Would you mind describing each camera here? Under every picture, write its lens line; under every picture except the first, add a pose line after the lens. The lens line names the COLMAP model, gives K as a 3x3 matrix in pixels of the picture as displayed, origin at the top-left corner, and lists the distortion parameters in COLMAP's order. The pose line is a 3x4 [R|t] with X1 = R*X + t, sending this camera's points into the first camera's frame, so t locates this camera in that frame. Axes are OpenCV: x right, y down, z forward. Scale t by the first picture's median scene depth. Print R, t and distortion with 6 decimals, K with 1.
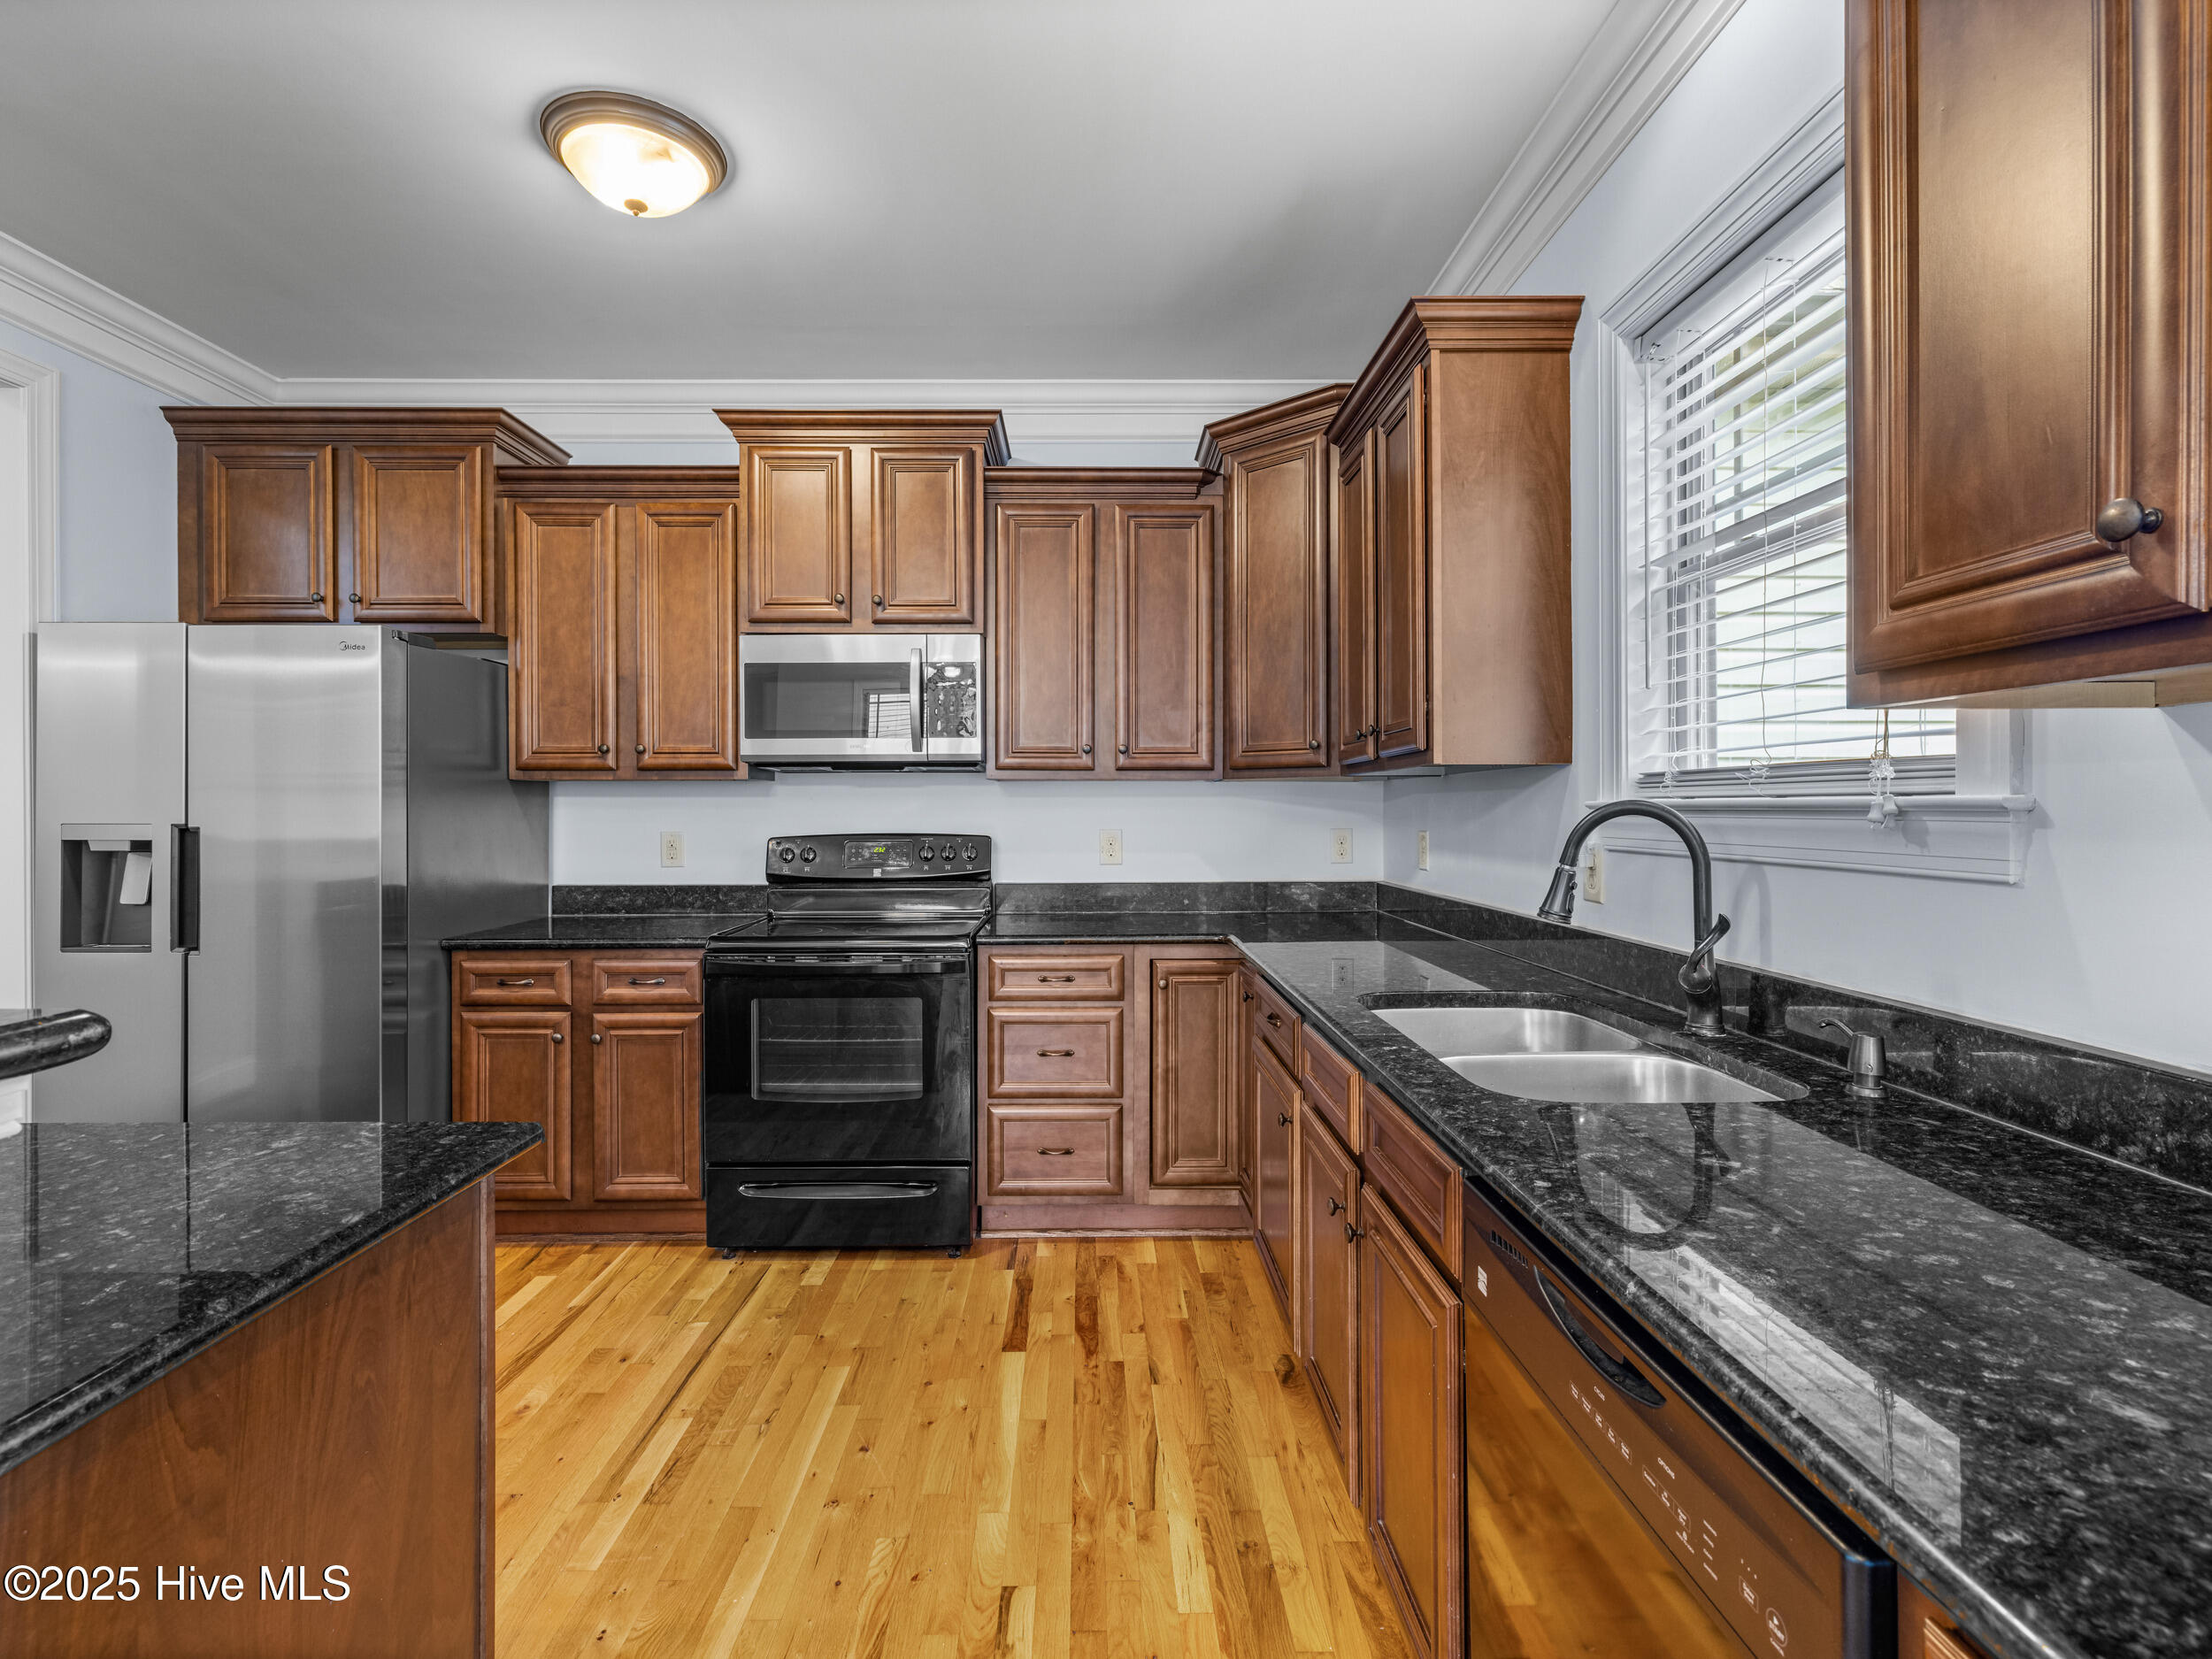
lens RADIAL K [[1059.5, 0, 1092.8], [0, 1059.5, 817.1], [0, 0, 1]] dist [-0.000323, 0.002157]
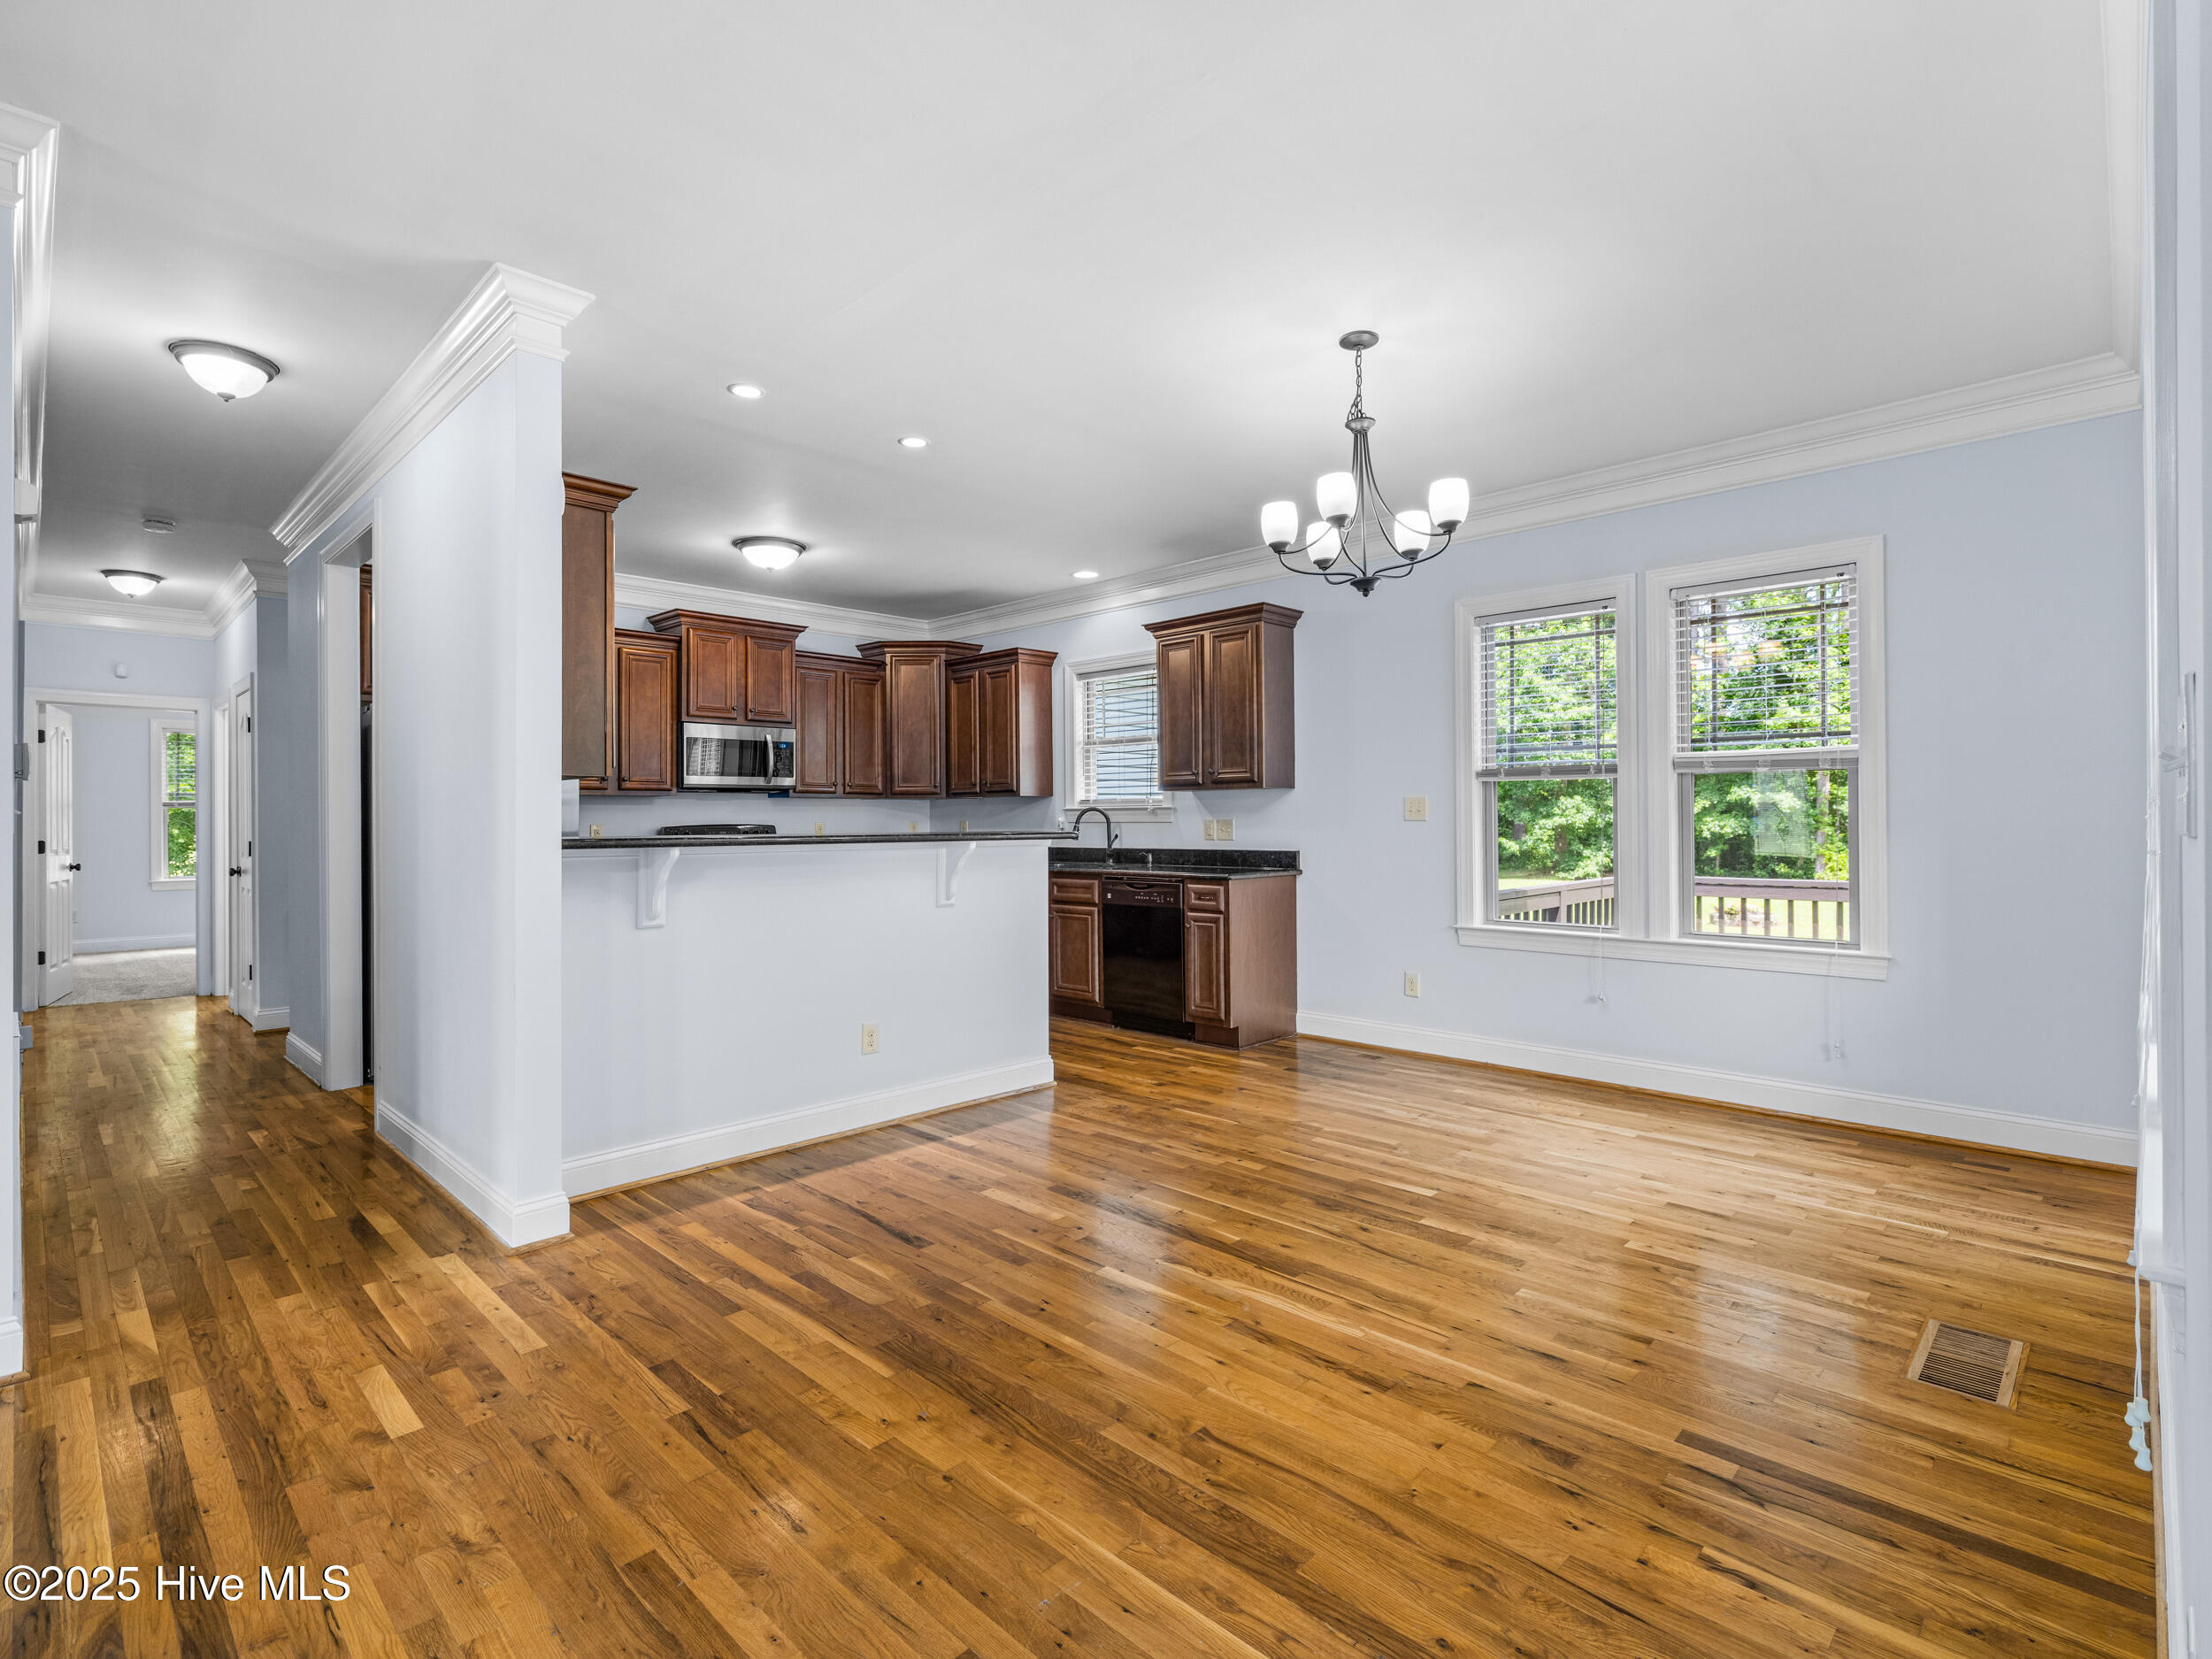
lens RADIAL K [[1059.5, 0, 1127.0], [0, 1059.5, 819.4], [0, 0, 1]] dist [-0.000323, 0.002157]
pose [[0.680623, -0.003530, 0.732626, -1.223033], [0.010791, 0.999928, -0.005207, 0.026975], [-0.732555, 0.011450, 0.680612, -0.938594]]
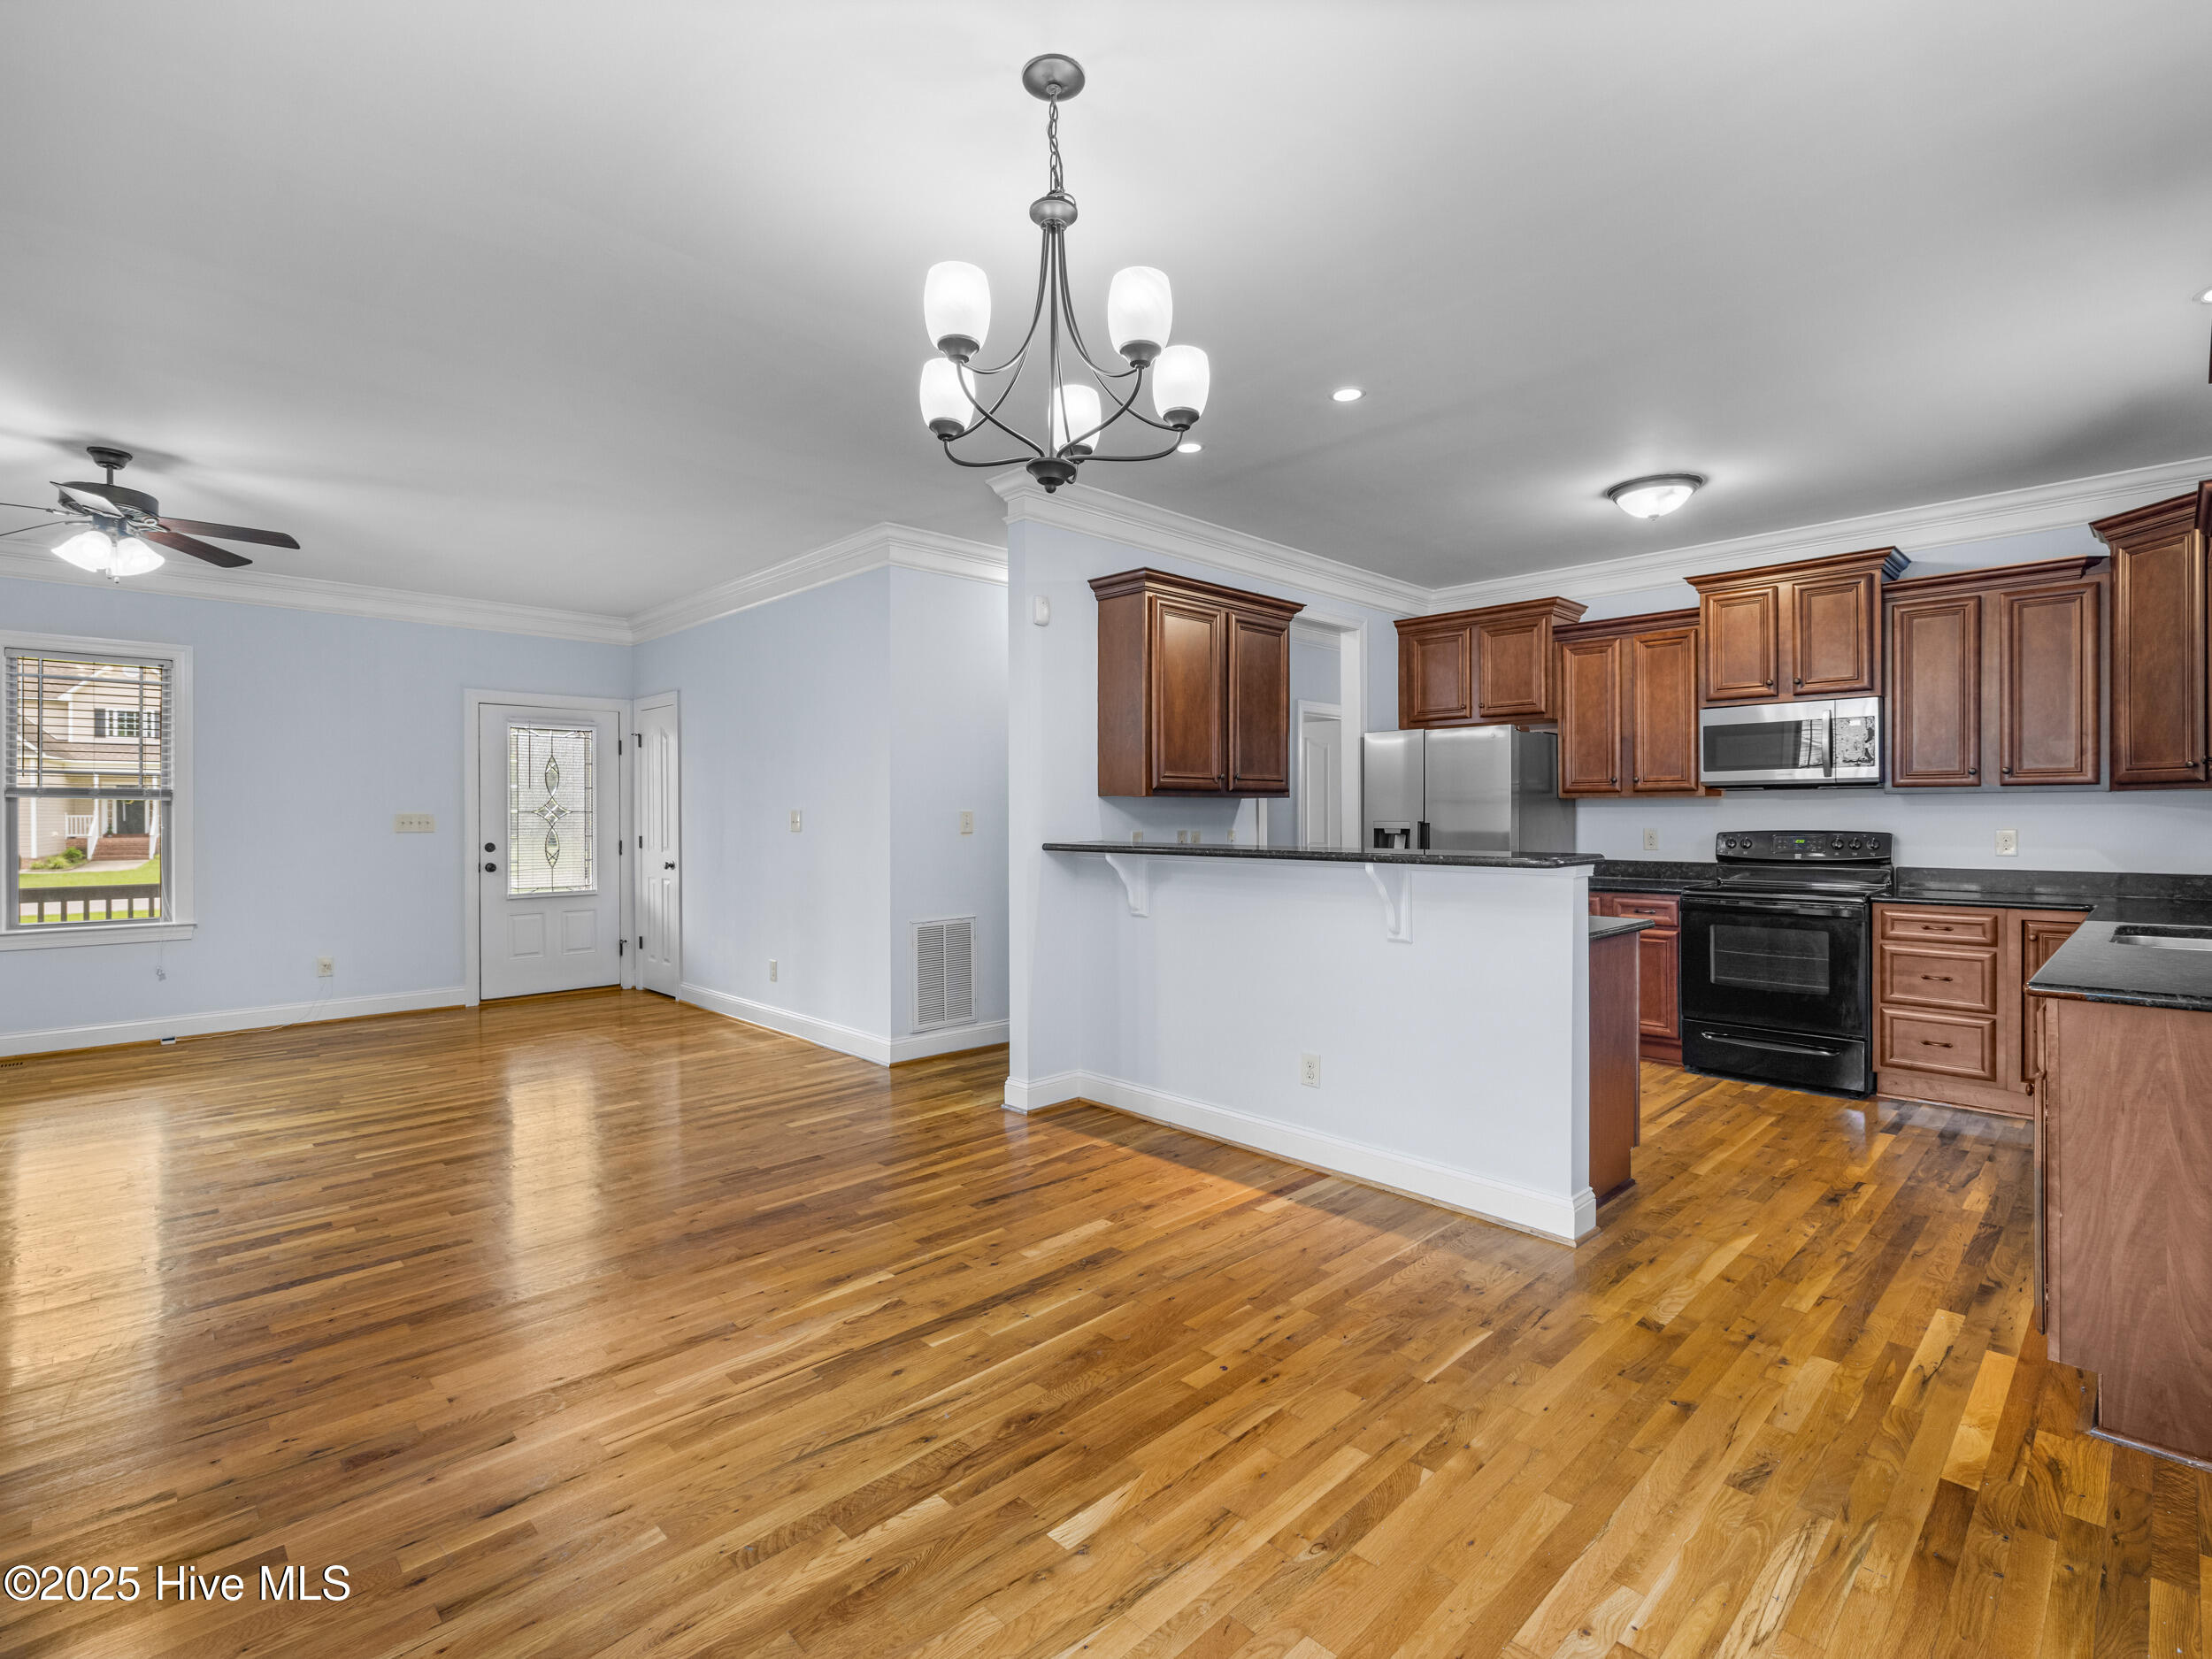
lens RADIAL K [[1059.5, 0, 1101.8], [0, 1059.5, 813.2], [0, 0, 1]] dist [-0.000323, 0.002157]
pose [[0.699439, -0.001625, -0.714691, 0.197103], [-0.003382, 0.999979, -0.005583, 0.003172], [0.714685, 0.006322, 0.699418, -0.829714]]
